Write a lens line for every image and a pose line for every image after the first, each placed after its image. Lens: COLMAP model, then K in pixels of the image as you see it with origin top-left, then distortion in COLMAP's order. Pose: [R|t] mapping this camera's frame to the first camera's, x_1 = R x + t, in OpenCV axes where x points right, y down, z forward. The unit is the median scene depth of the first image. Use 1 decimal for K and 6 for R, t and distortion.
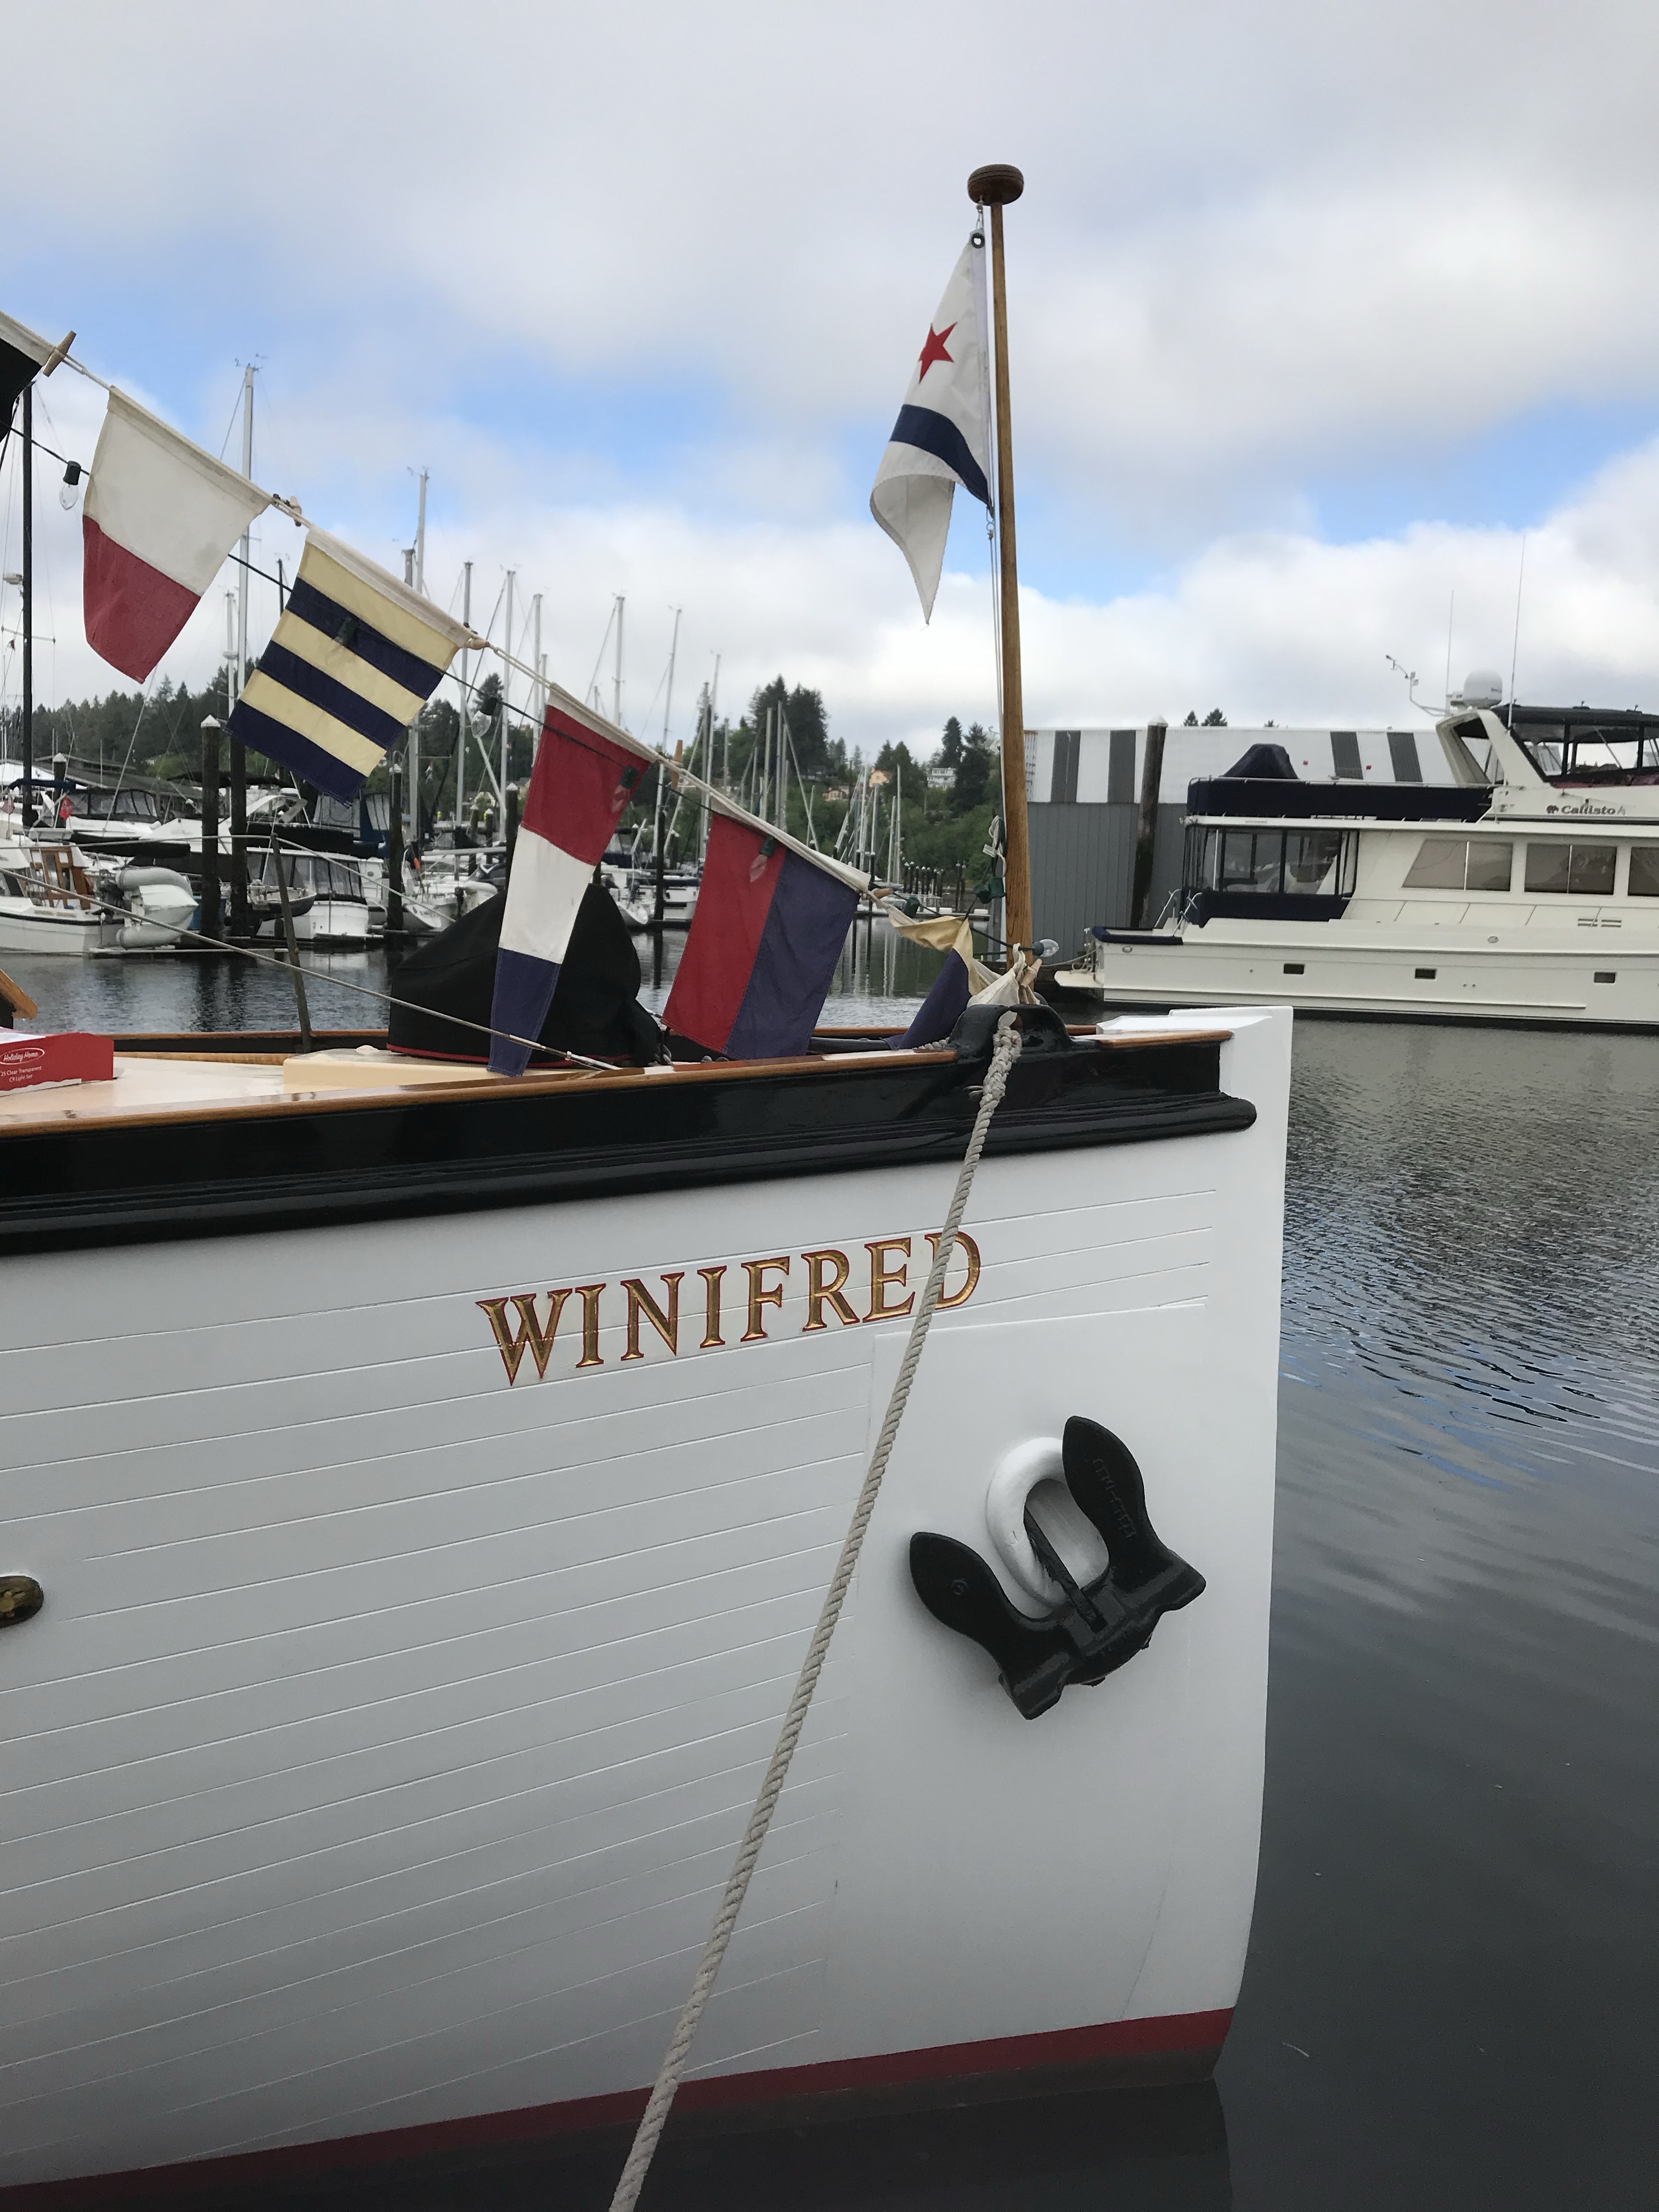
lens RADIAL K [[1804.0, 0, 829.2], [0, 1804.0, 1108.6], [0, 0, 1]] dist [-0.015209, -0.006885]
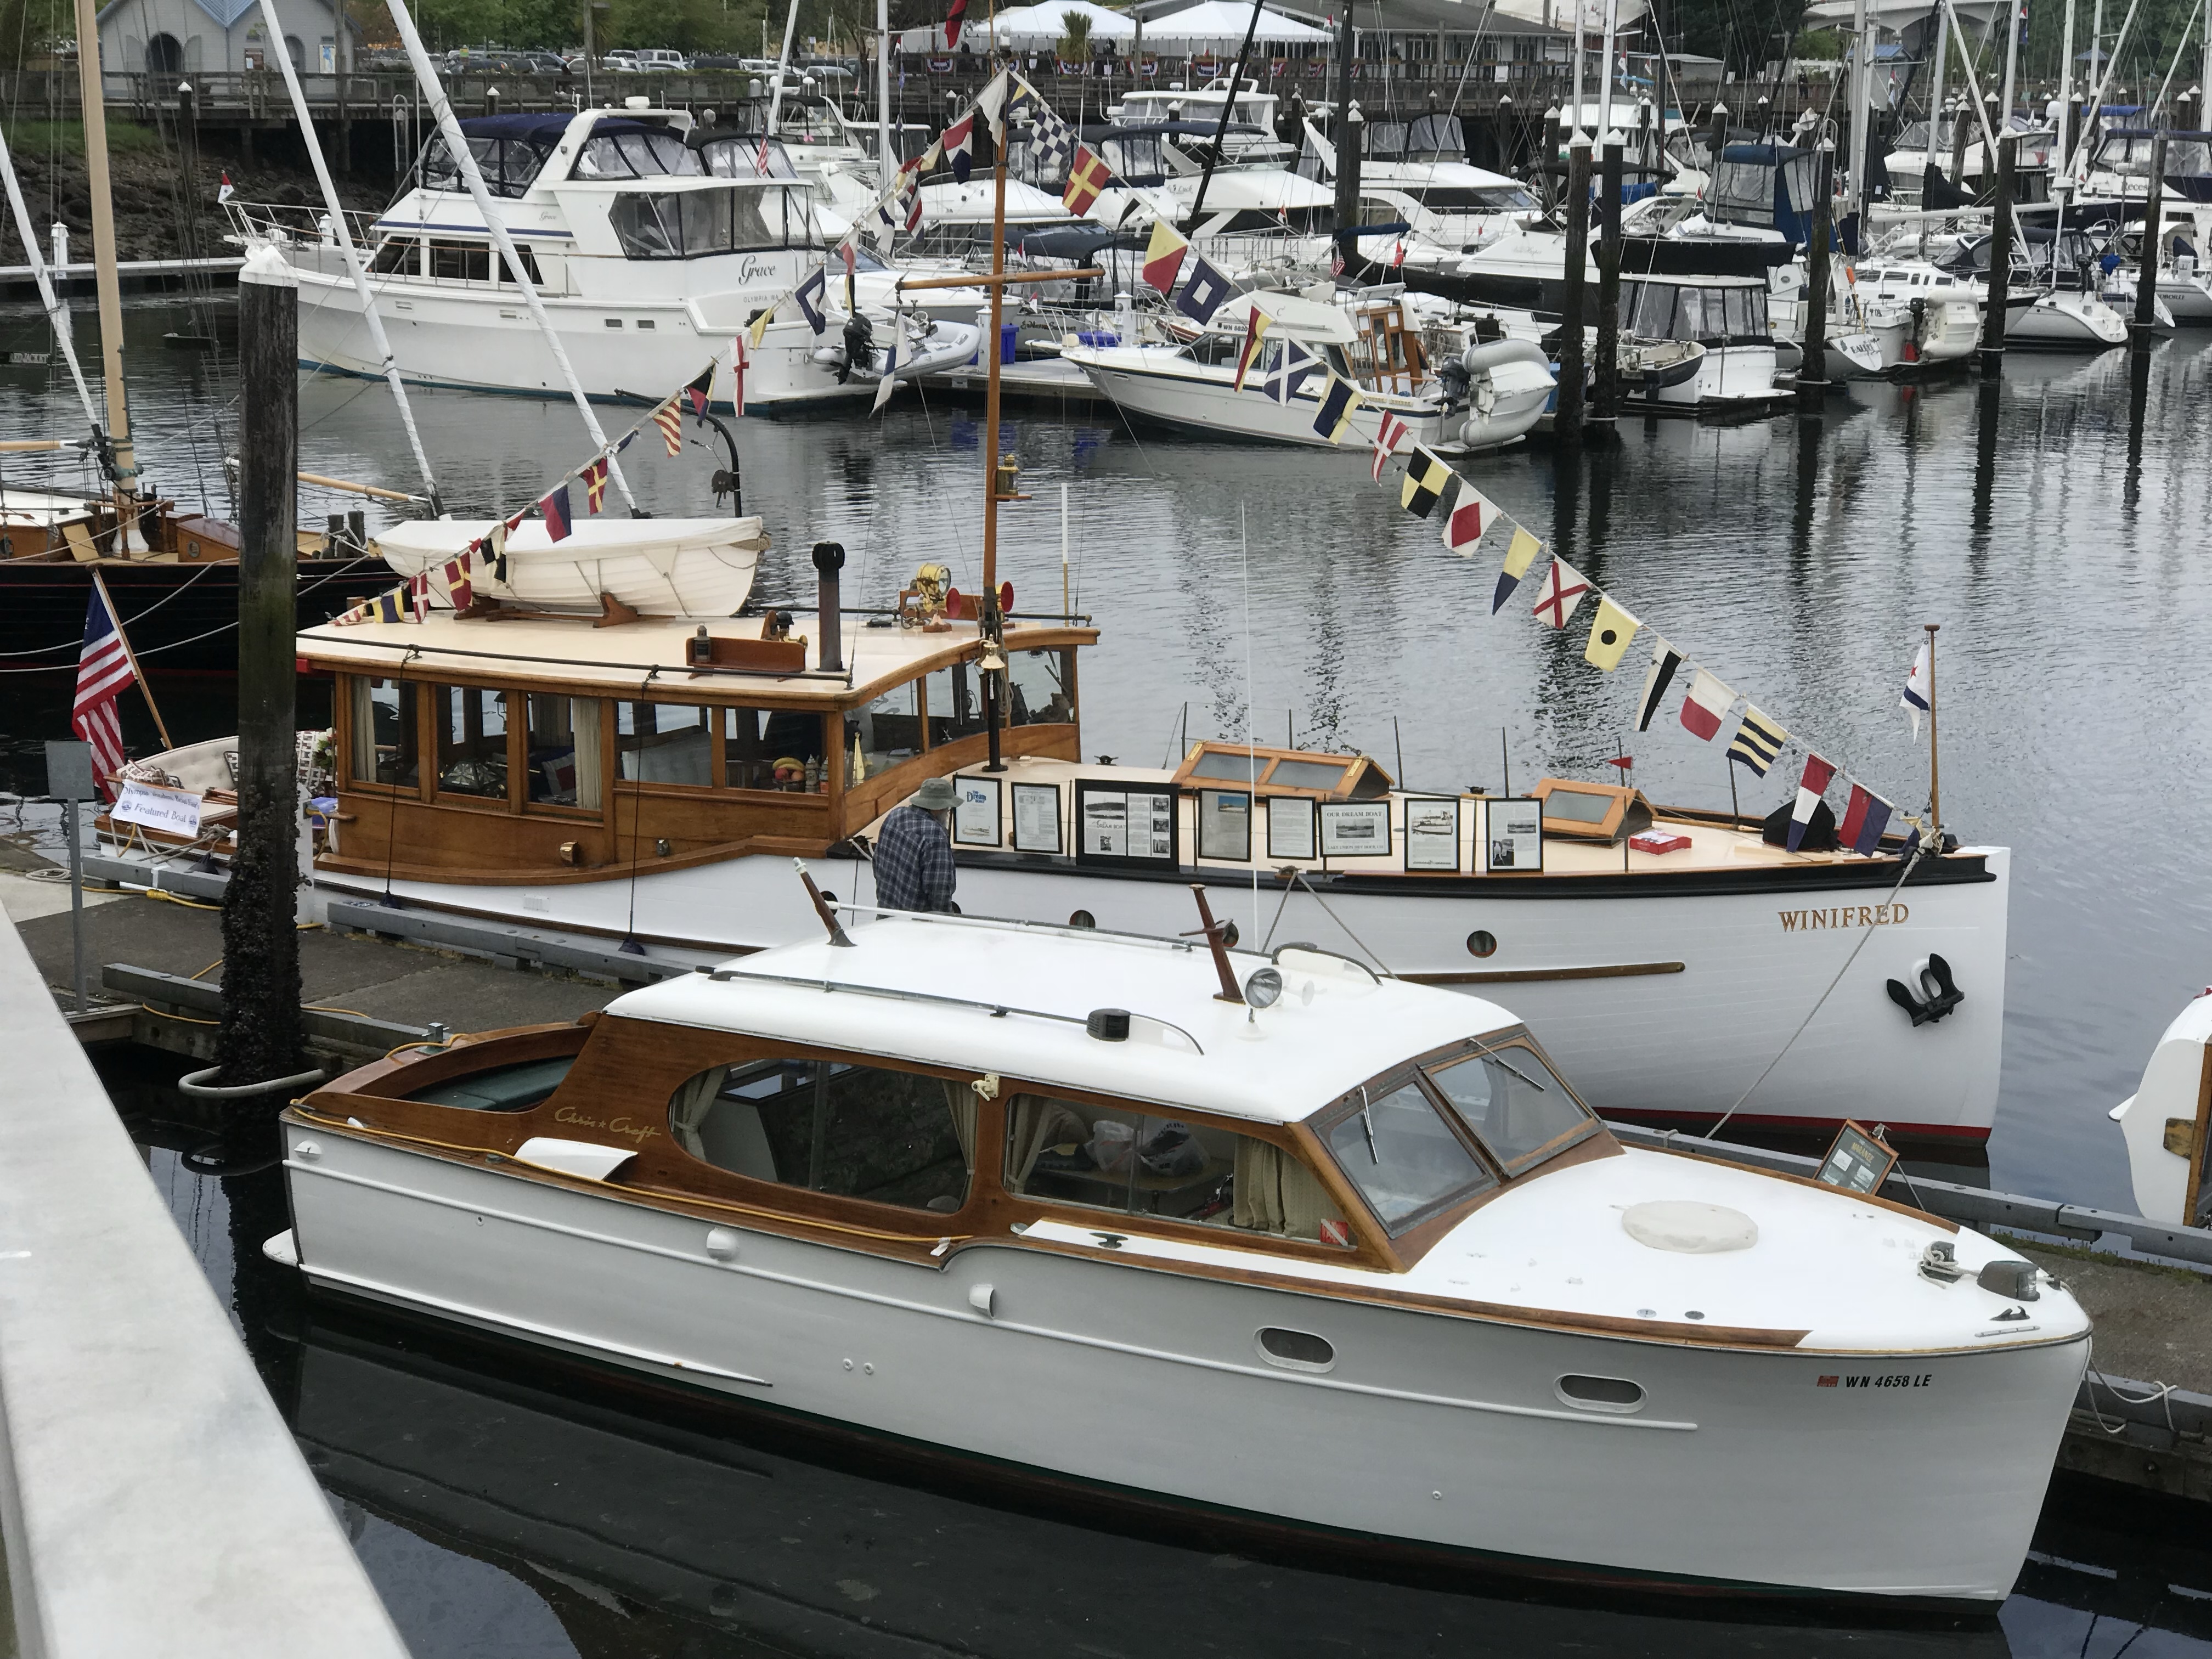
lens RADIAL K [[3668.8, 0, 1105.8], [0, 3668.8, 831.4], [0, 0, 1]] dist [0.173187, 0.000000]
pose [[0.909964, 0.061990, -0.410027, 0.144711], [-0.027185, 0.995554, 0.090182, -0.062353], [0.413795, -0.070916, 0.907604, -0.569492]]
